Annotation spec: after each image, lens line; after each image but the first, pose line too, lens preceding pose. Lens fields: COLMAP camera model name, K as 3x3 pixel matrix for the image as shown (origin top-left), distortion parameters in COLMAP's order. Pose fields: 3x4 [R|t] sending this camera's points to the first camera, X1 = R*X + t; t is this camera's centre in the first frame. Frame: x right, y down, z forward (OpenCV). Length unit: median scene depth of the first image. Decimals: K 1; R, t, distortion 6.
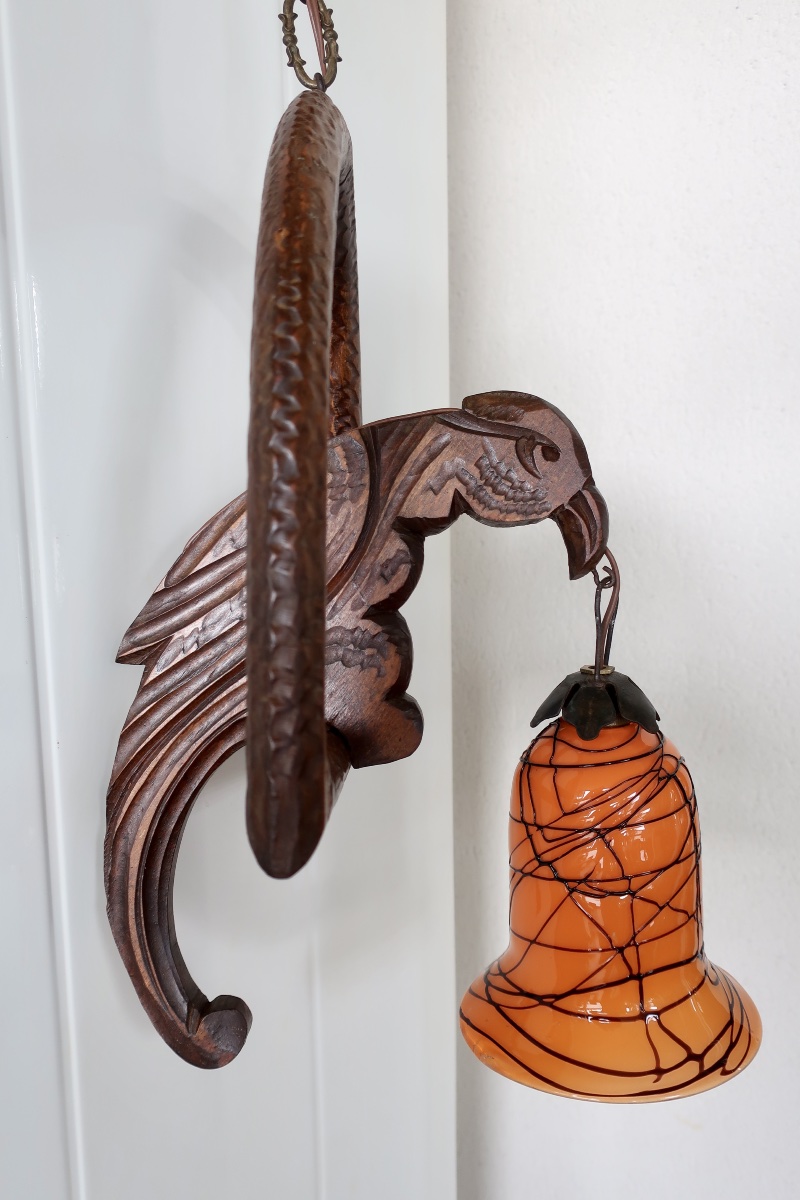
lens RADIAL K [[945.2, 0, 400.0], [0, 945.2, 600.0], [0, 0, 1]] dist [0.006992, 0.004707]
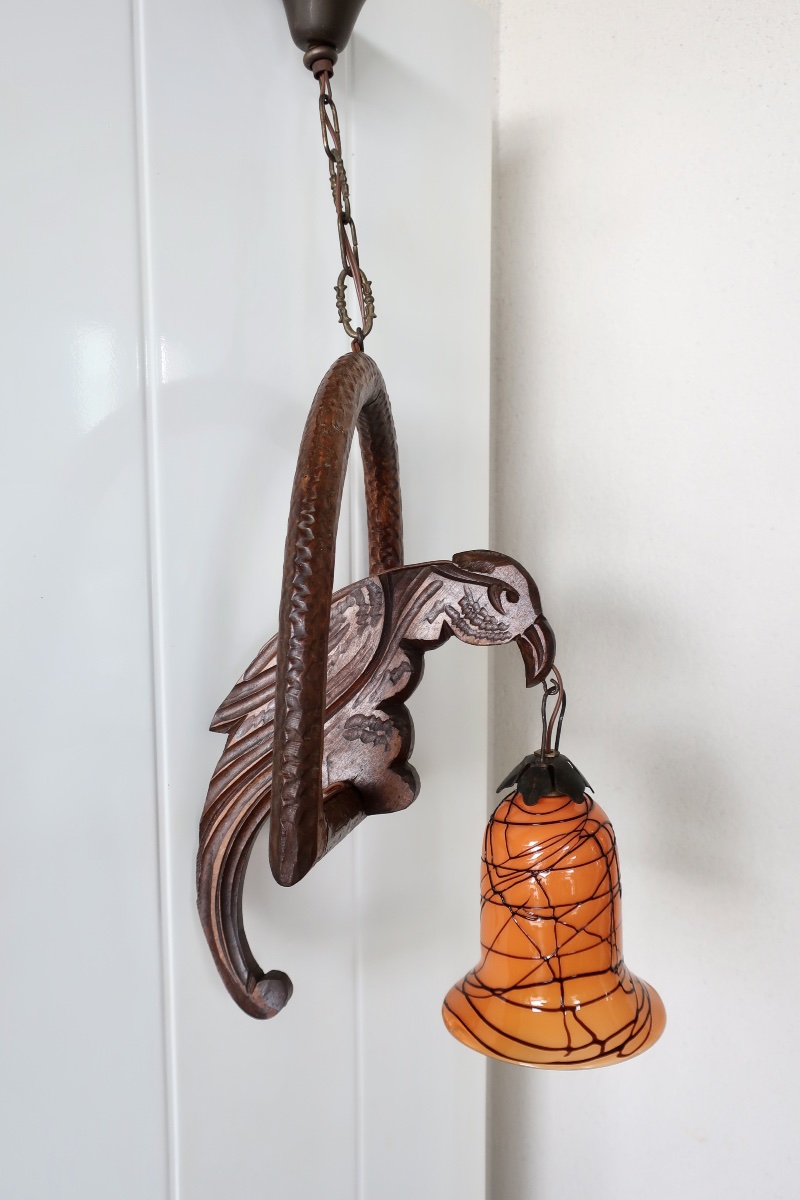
lens RADIAL K [[945.2, 0, 400.0], [0, 945.2, 600.0], [0, 0, 1]] dist [0.006992, 0.004707]
pose [[0.988011, 0.028090, -0.151810, 0.206016], [-0.032188, 0.999179, -0.024602, -0.110296], [0.150994, 0.029194, 0.988104, -0.400282]]
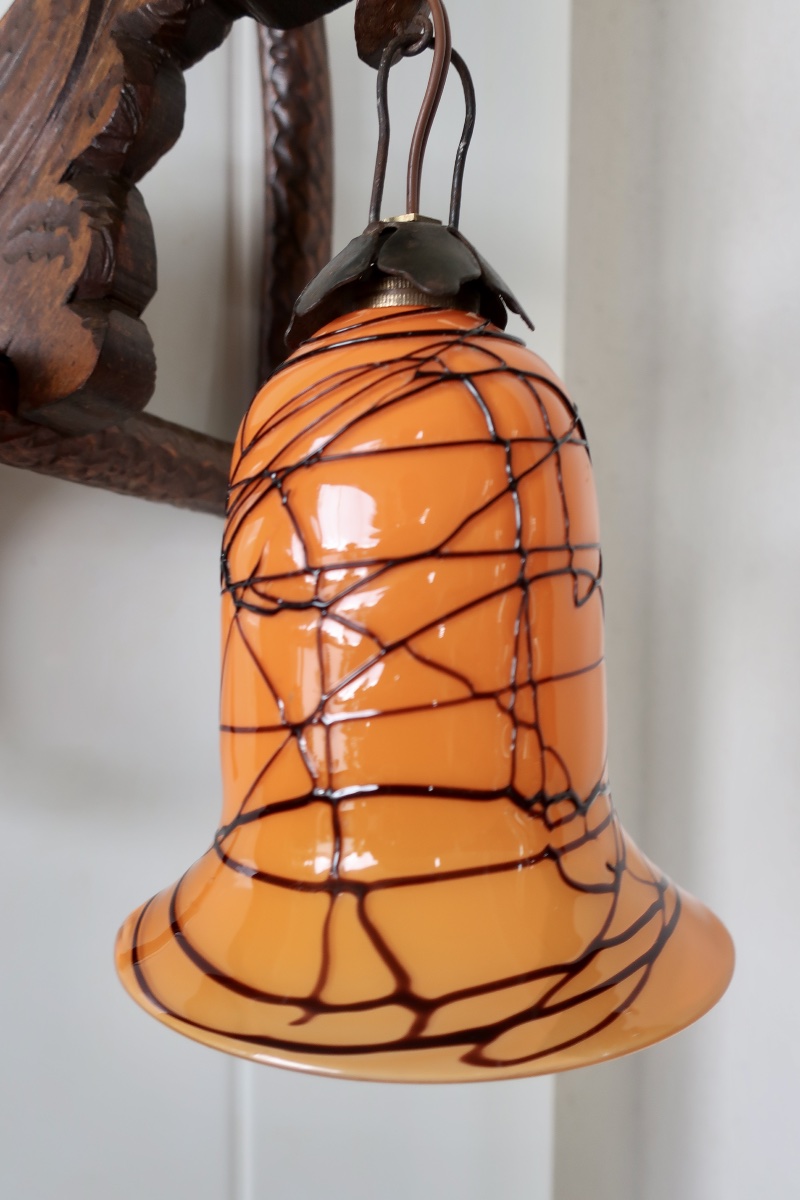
lens RADIAL K [[945.2, 0, 400.0], [0, 945.2, 600.0], [0, 0, 1]] dist [0.006992, 0.004707]
pose [[0.874018, 0.043154, -0.483974, 0.475342], [-0.082210, 0.994822, -0.059760, 0.314436], [0.478889, 0.092019, 0.873040, 0.584568]]
